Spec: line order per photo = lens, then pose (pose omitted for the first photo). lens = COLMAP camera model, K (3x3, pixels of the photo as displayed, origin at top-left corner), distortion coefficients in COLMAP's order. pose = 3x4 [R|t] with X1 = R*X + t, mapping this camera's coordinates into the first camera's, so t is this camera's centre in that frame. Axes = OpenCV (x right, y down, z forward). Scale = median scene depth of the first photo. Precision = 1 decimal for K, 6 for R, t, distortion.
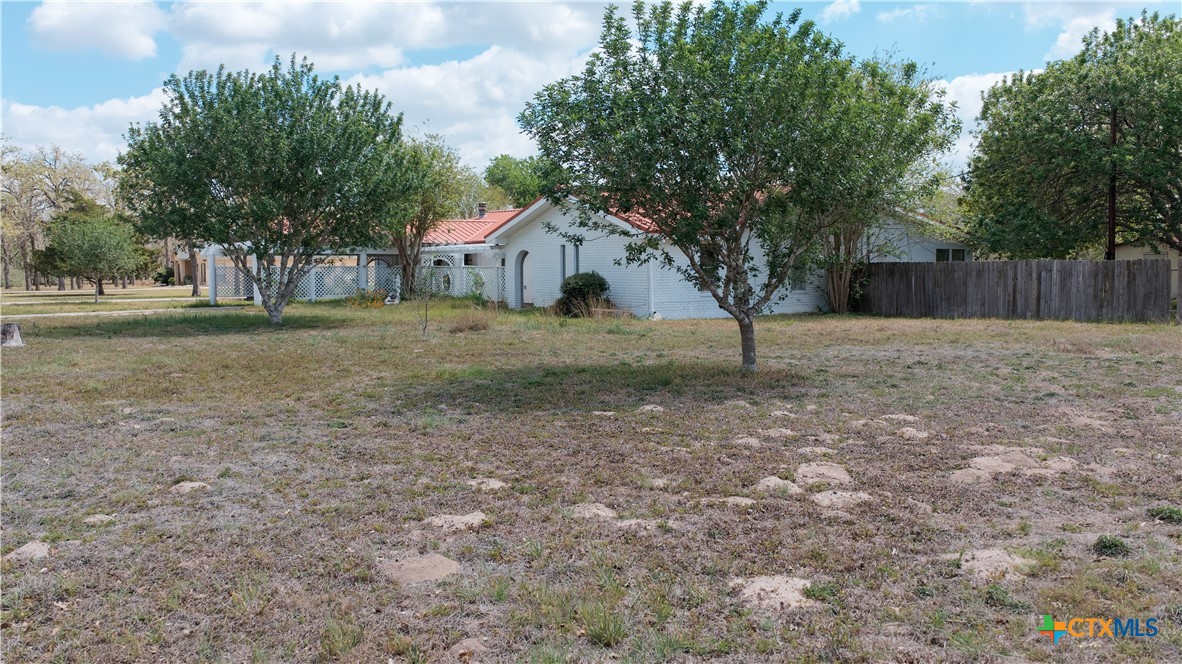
lens RADIAL K [[973.7, 0, 590.1], [0, 973.7, 333.1], [0, 0, 1]] dist [0.004850, -0.006857]
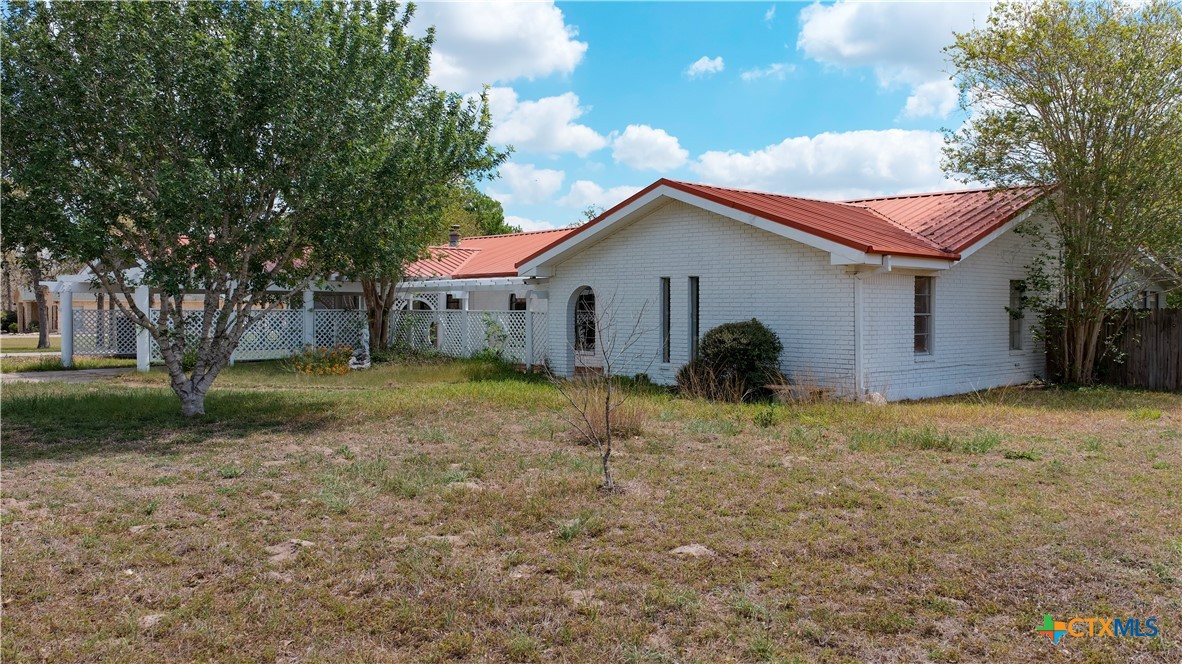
lens RADIAL K [[973.7, 0, 592.6], [0, 973.7, 328.2], [0, 0, 1]] dist [0.004850, -0.006857]
pose [[0.992025, 0.003076, 0.126003, -0.125892], [0.003499, 0.998645, -0.051927, -0.021295], [-0.125992, 0.051953, 0.990670, 0.321013]]
